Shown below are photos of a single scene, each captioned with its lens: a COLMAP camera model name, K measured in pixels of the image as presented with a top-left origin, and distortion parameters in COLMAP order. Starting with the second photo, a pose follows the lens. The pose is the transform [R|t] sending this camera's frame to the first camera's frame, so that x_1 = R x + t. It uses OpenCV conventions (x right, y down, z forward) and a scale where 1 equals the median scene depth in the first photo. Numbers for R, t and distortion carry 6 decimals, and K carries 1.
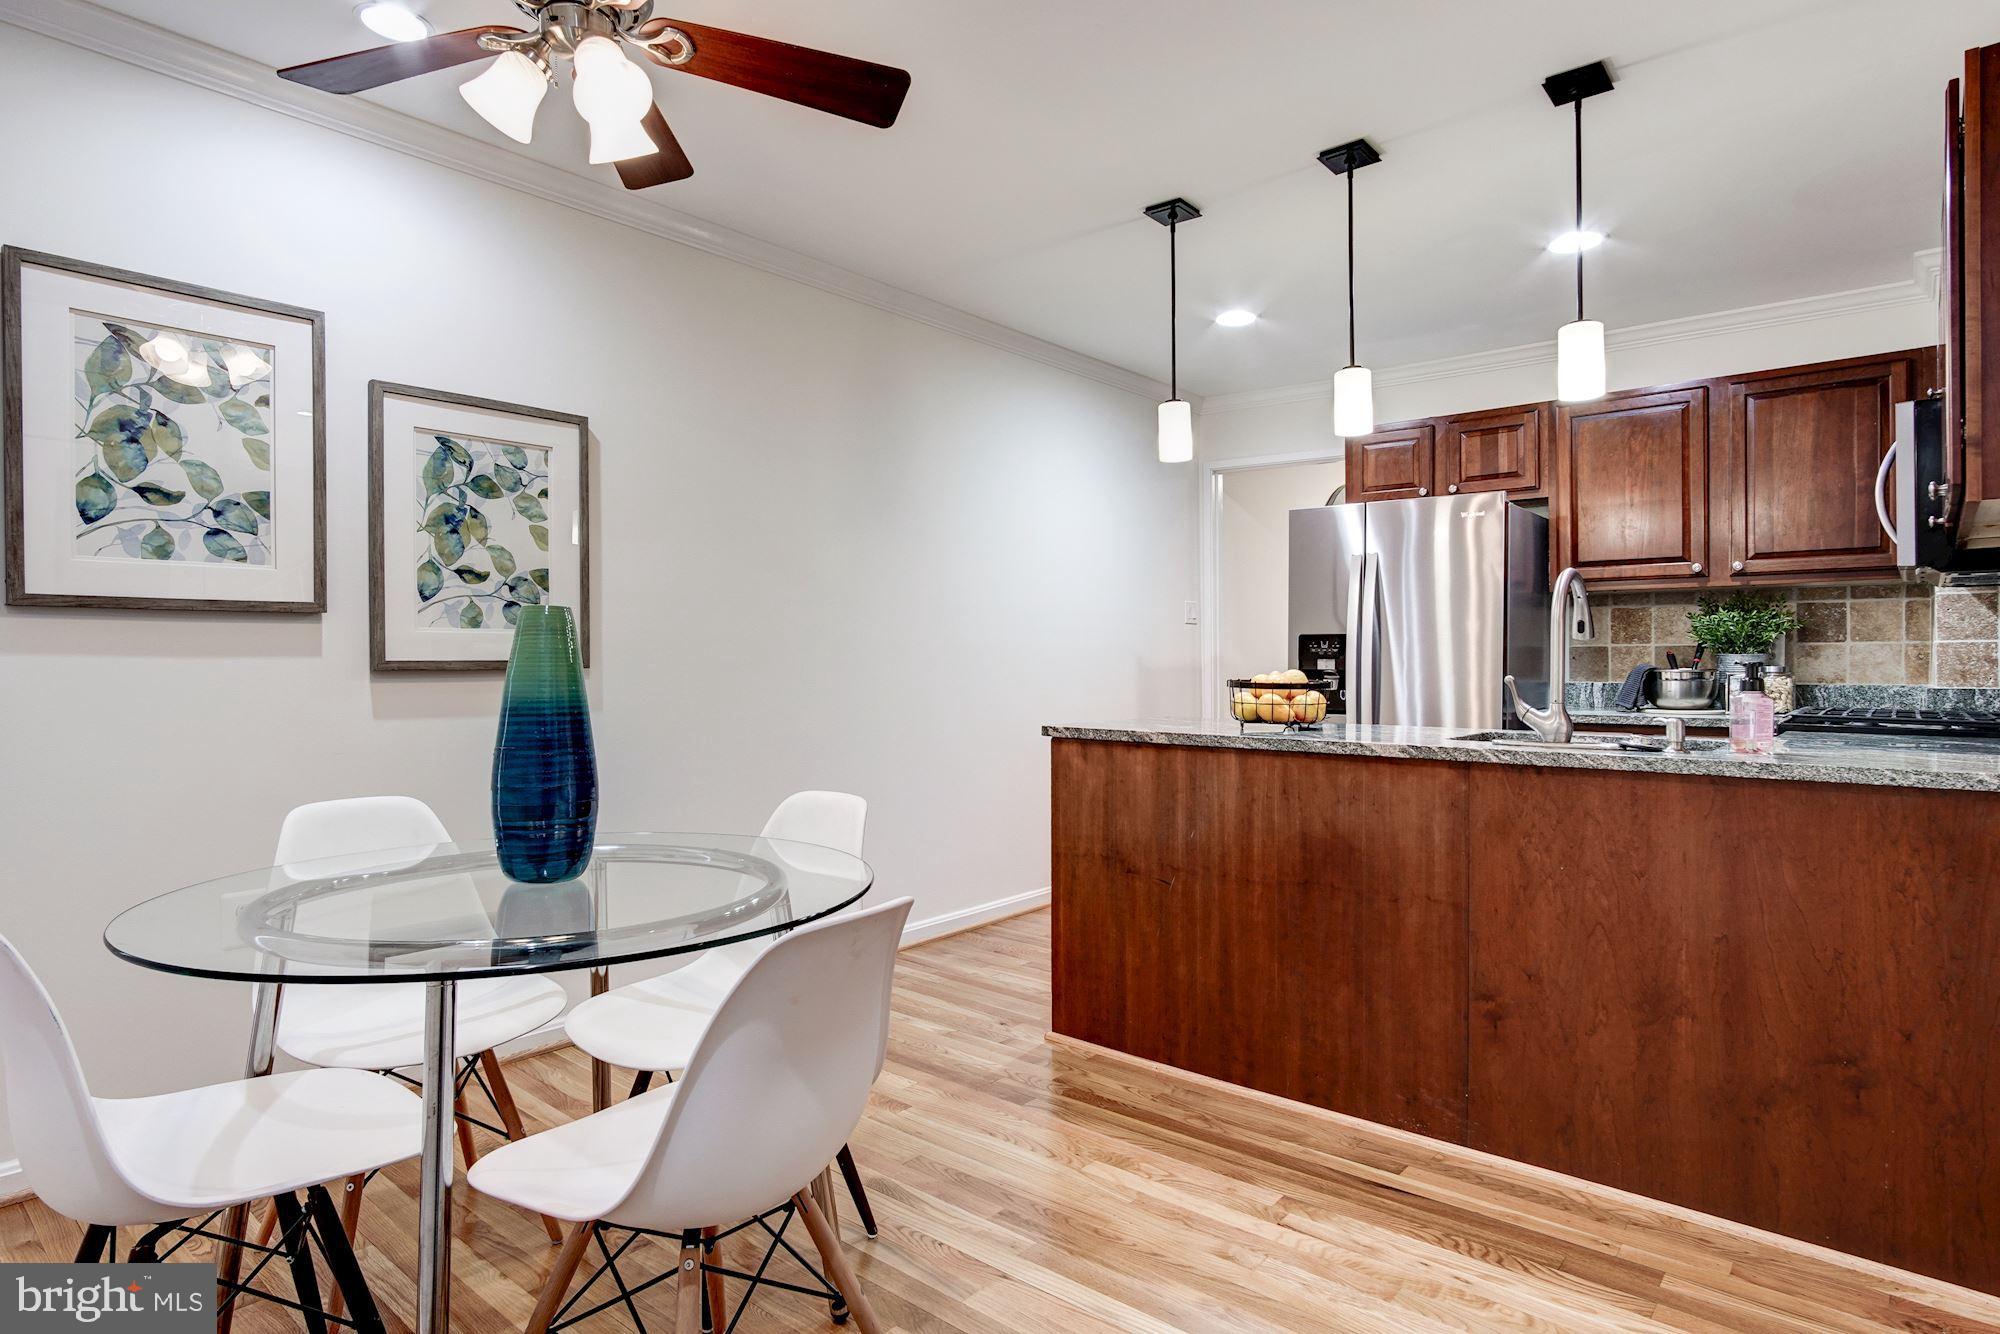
lens RADIAL K [[1089.5, 0, 995.0], [0, 1089.5, 662.4], [0, 0, 1]] dist [-0.012281, 0.002100]
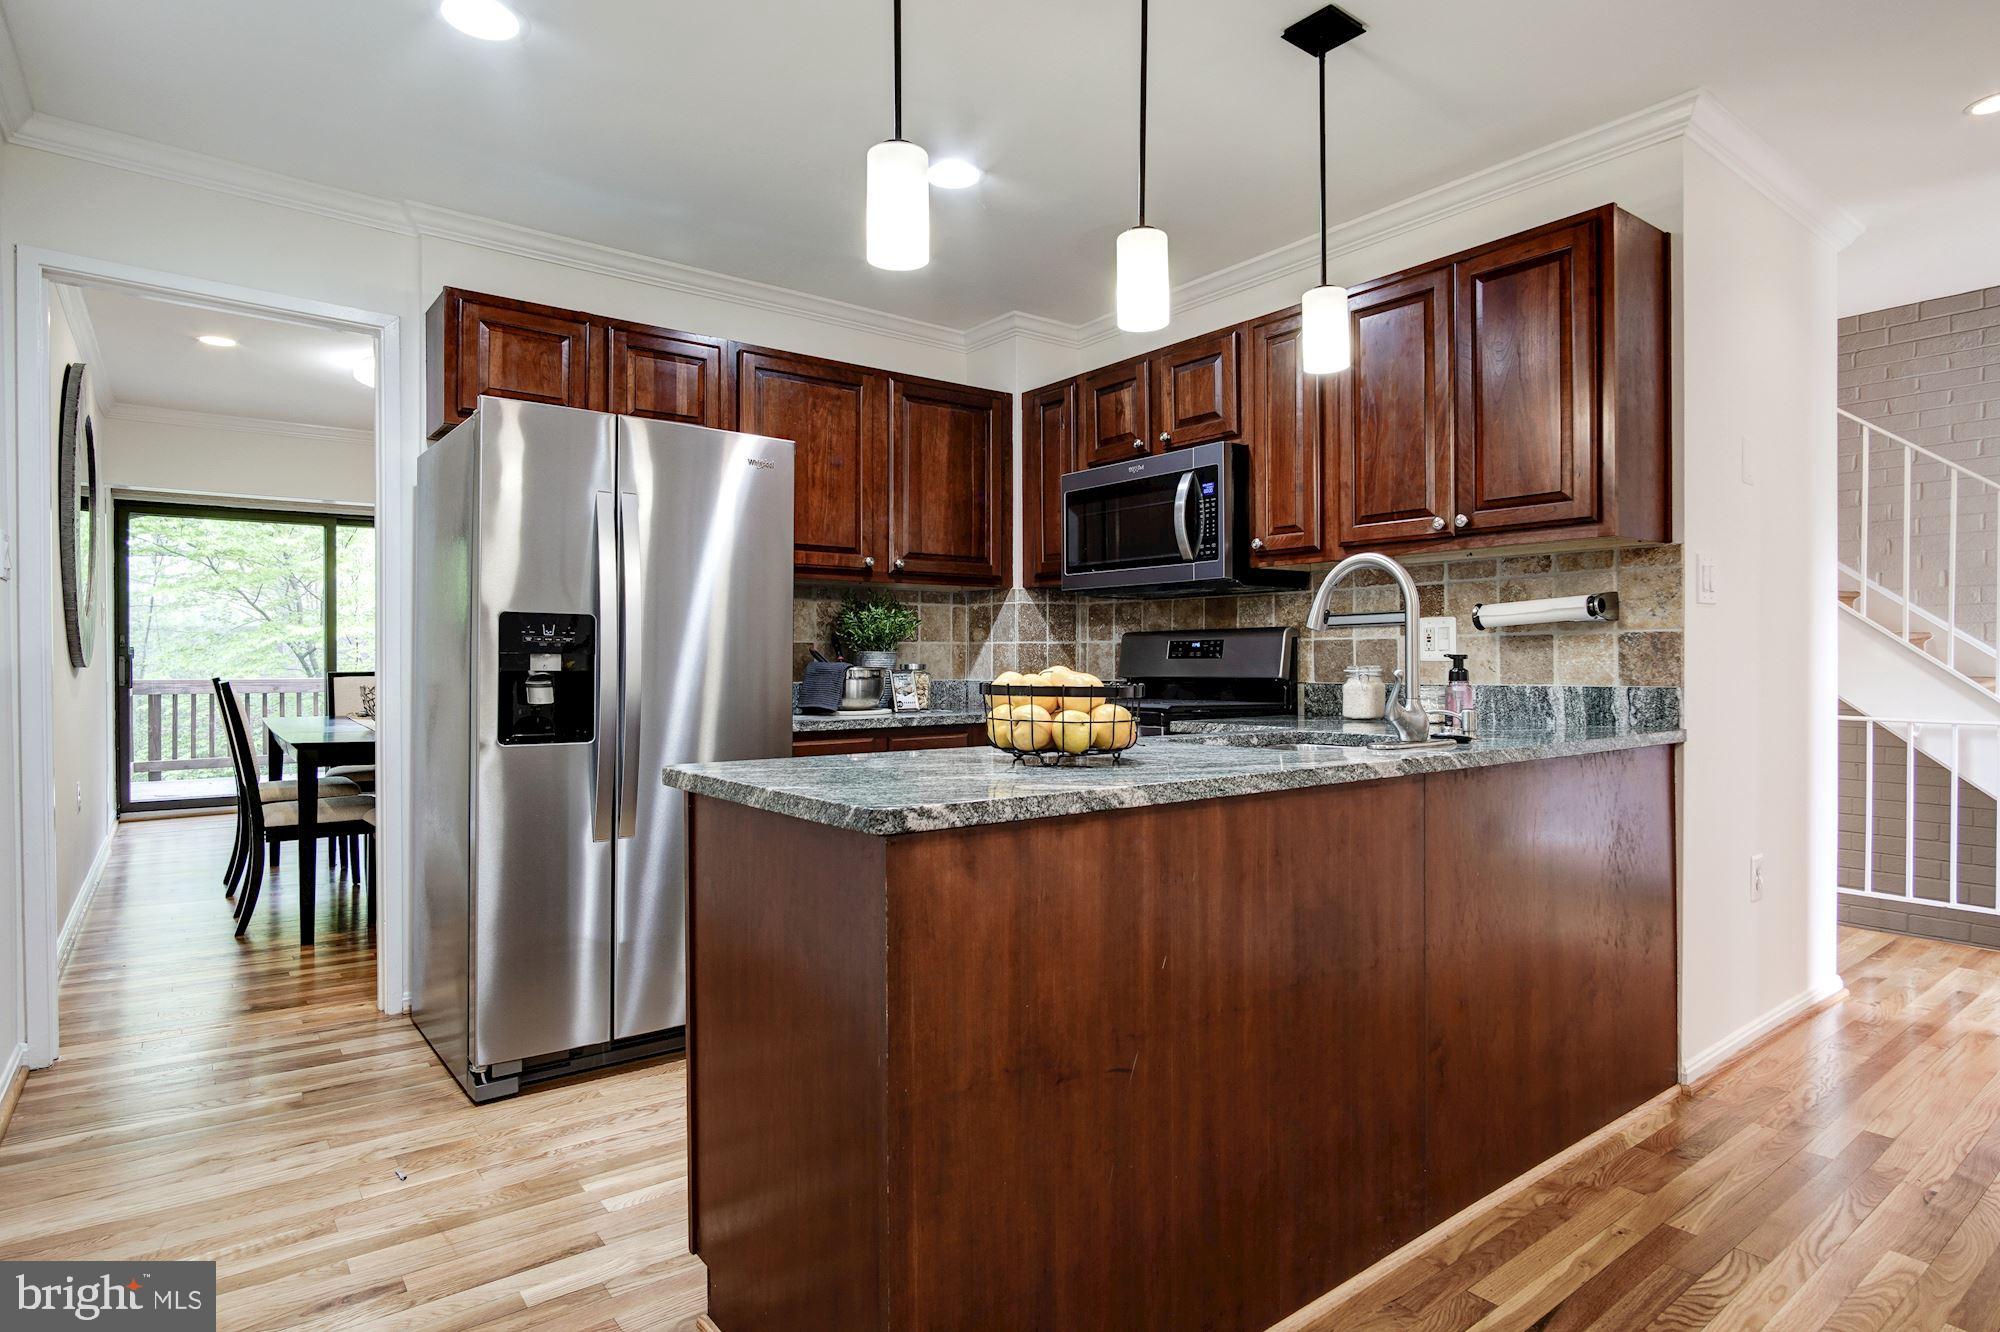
lens RADIAL K [[1075.1, 0, 984.6], [0, 1075.1, 675.3], [0, 0, 1]] dist [-0.012265, 0.000131]
pose [[0.205880, -0.010583, 0.978520, -0.353019], [0.004406, 0.999941, 0.009887, 0.006189], [-0.978567, 0.002276, 0.205915, 0.937676]]
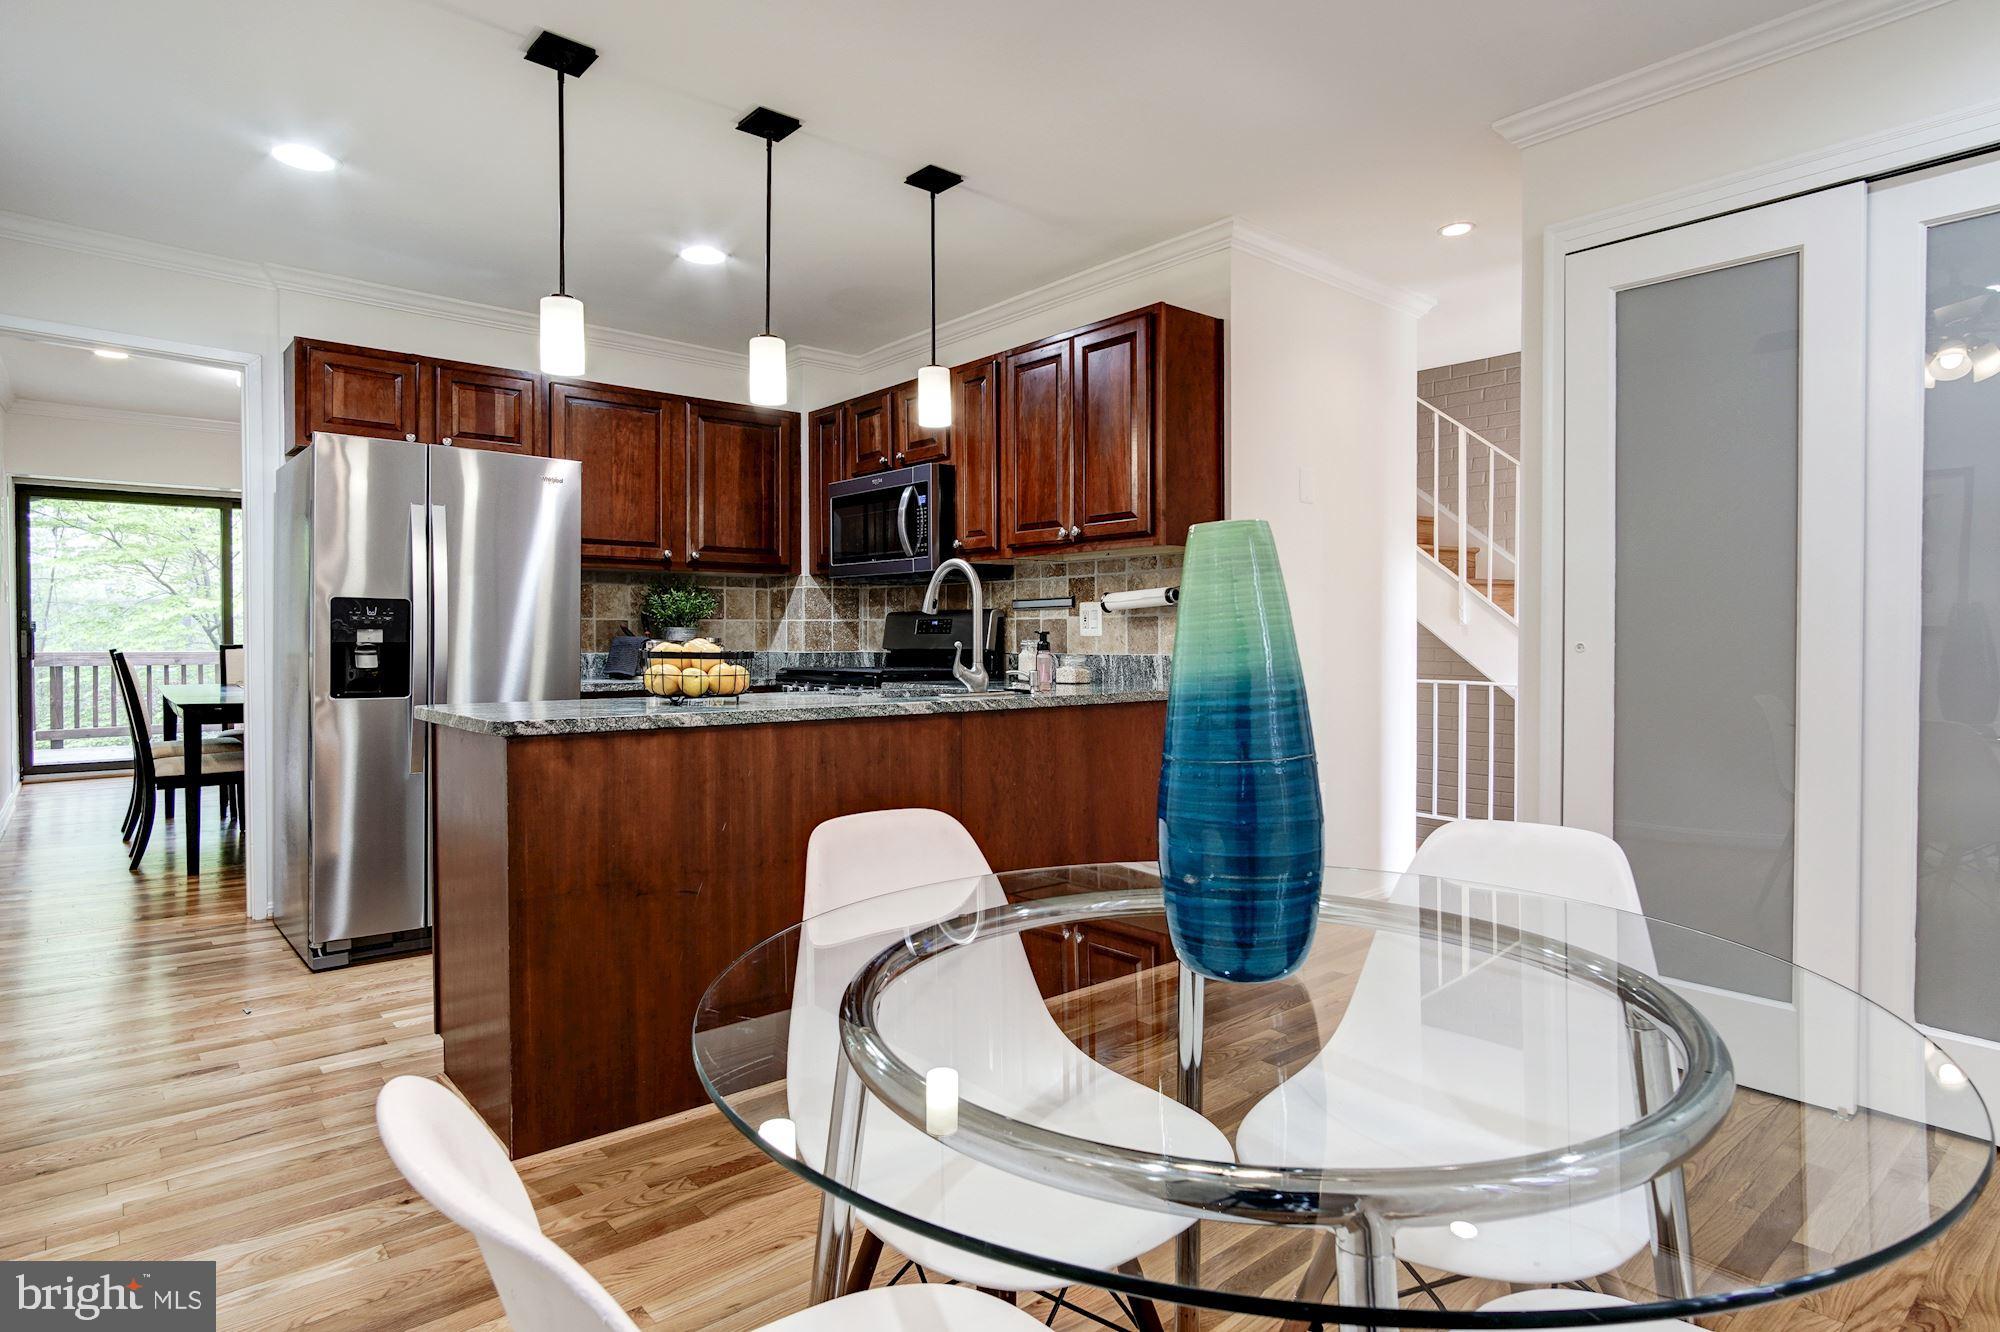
lens RADIAL K [[1089.5, 0, 995.0], [0, 1089.5, 661.4], [0, 0, 1]] dist [-0.012281, 0.002100]
pose [[0.152424, -0.020157, 0.988110, -0.615867], [0.002611, 0.999797, 0.019993, 0.008536], [-0.988312, -0.000467, 0.152446, 0.627814]]
